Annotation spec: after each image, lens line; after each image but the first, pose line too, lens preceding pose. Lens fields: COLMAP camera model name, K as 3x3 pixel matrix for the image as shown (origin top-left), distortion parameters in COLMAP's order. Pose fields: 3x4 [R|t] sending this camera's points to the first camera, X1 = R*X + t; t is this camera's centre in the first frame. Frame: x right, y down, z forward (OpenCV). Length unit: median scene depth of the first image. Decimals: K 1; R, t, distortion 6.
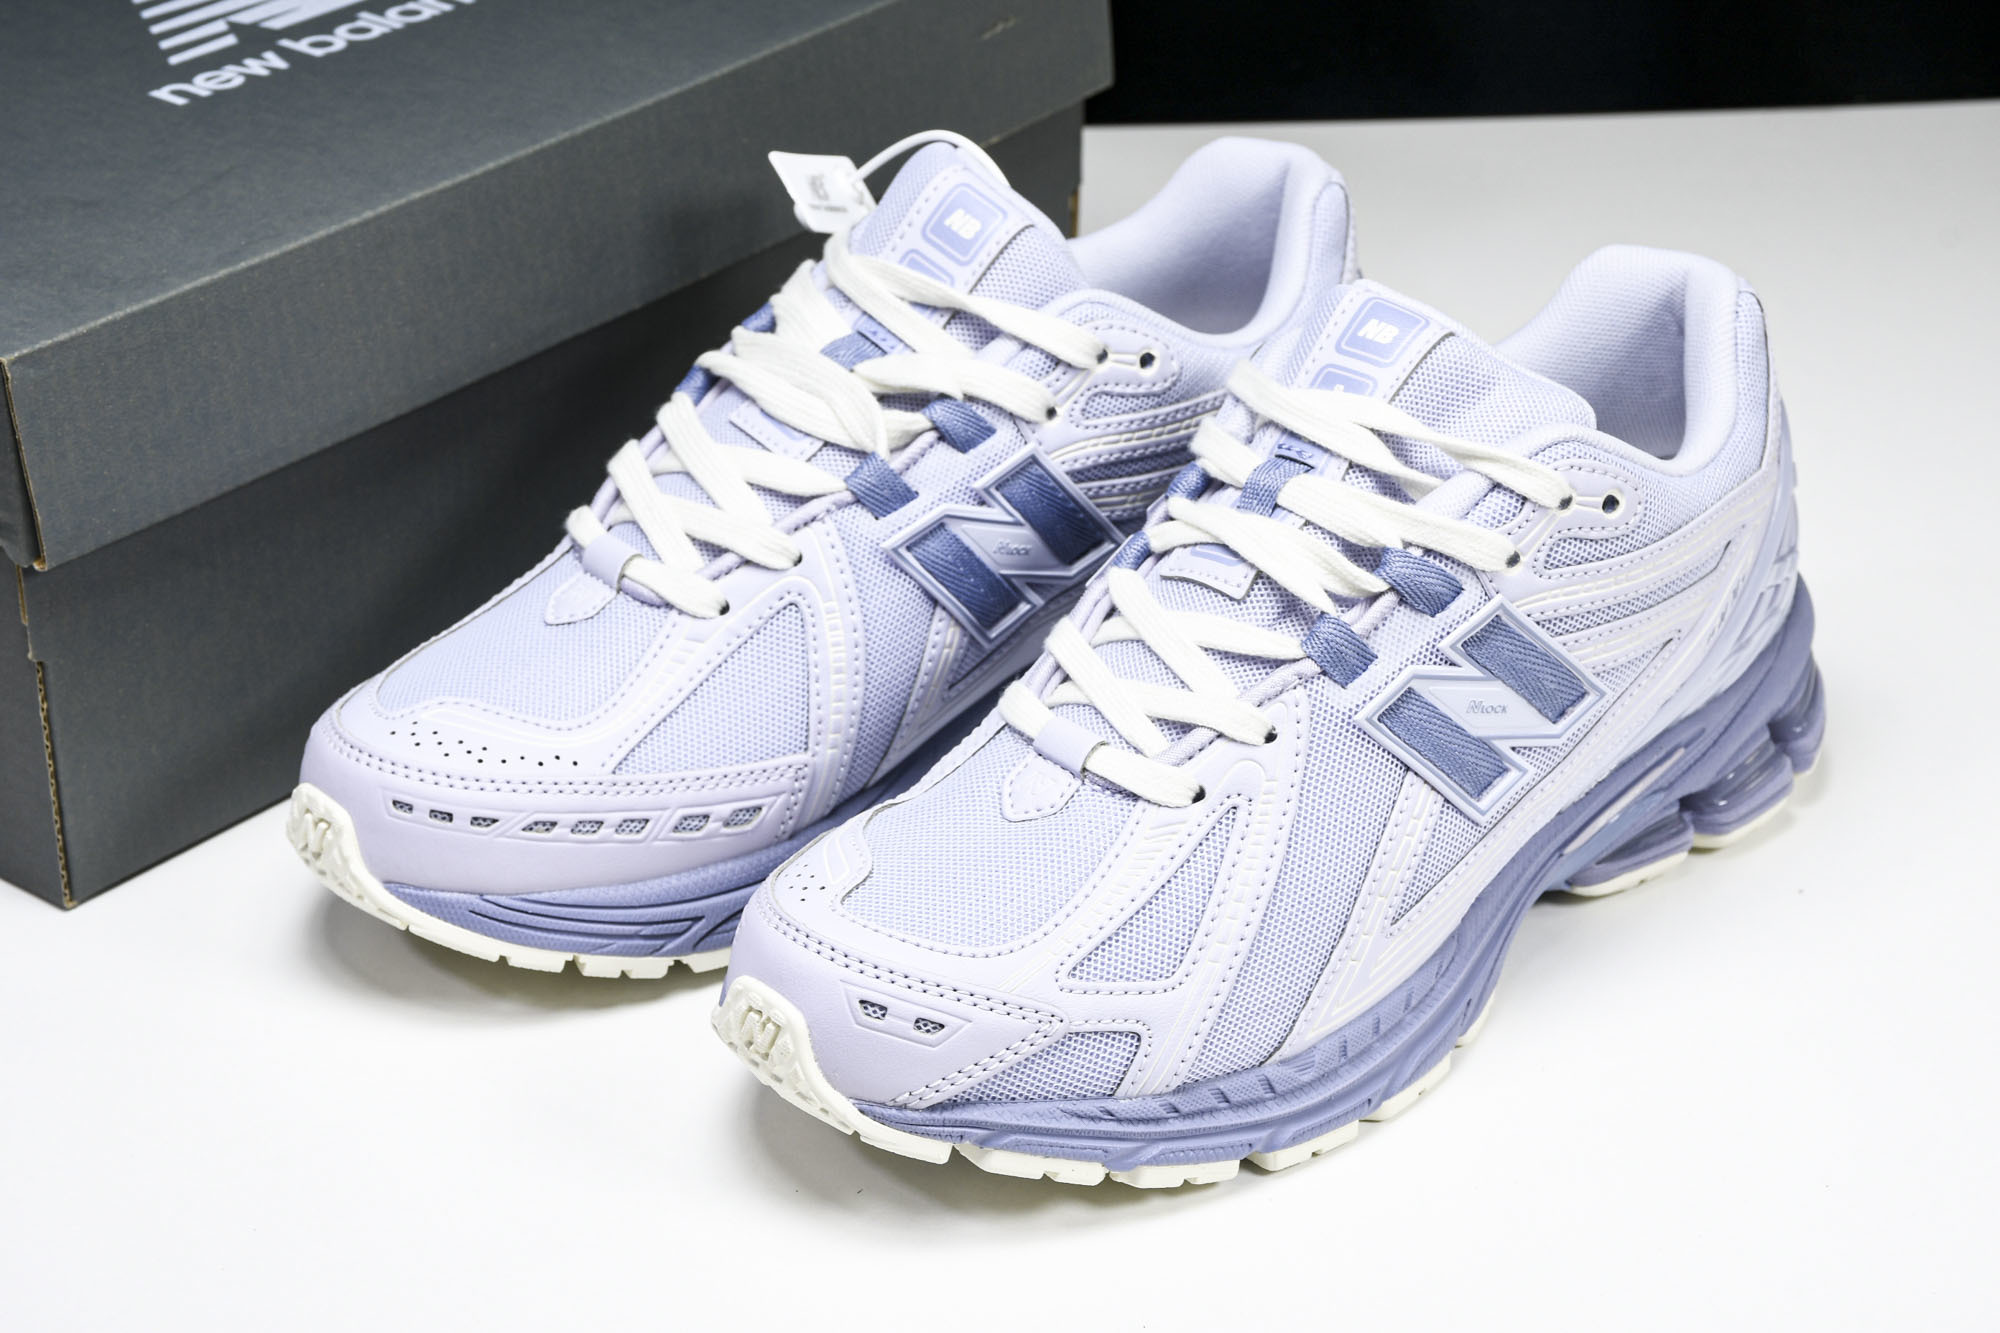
lens RADIAL K [[4072.9, 0, 1000.0], [0, 4072.9, 666.5], [0, 0, 1]] dist [0.337378, 0.419355]
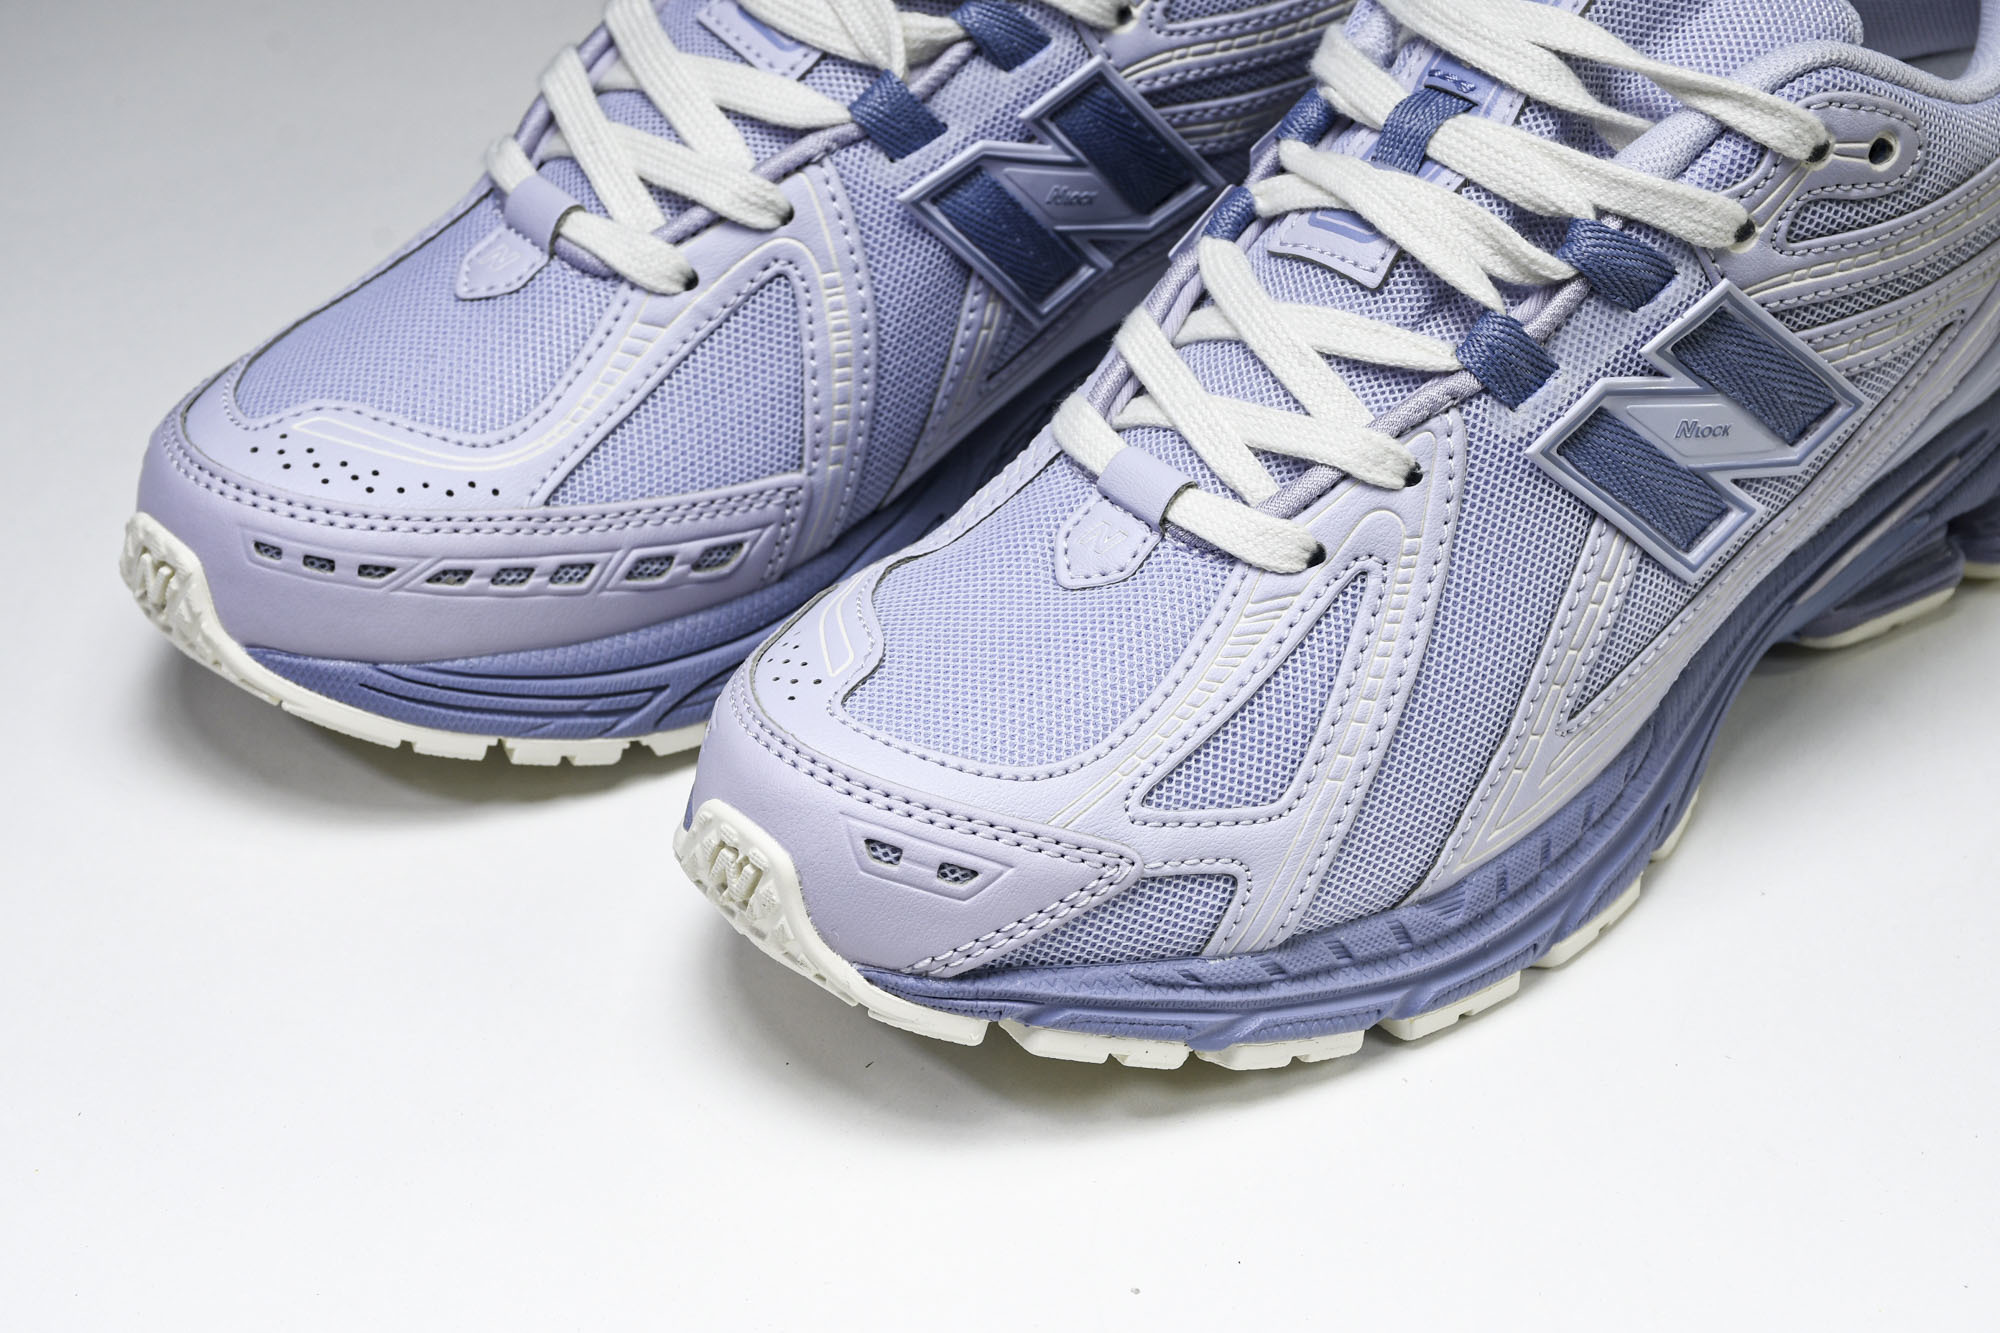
lens RADIAL K [[4543.4, 0, 1000.0], [0, 4543.4, 666.5], [0, 0, 1]] dist [0.398498, 0.611775]
pose [[0.999897, 0.003020, -0.014014, 0.002058], [-0.001258, 0.992279, 0.124016, -0.050430], [0.014280, -0.123985, 0.992181, 0.155746]]
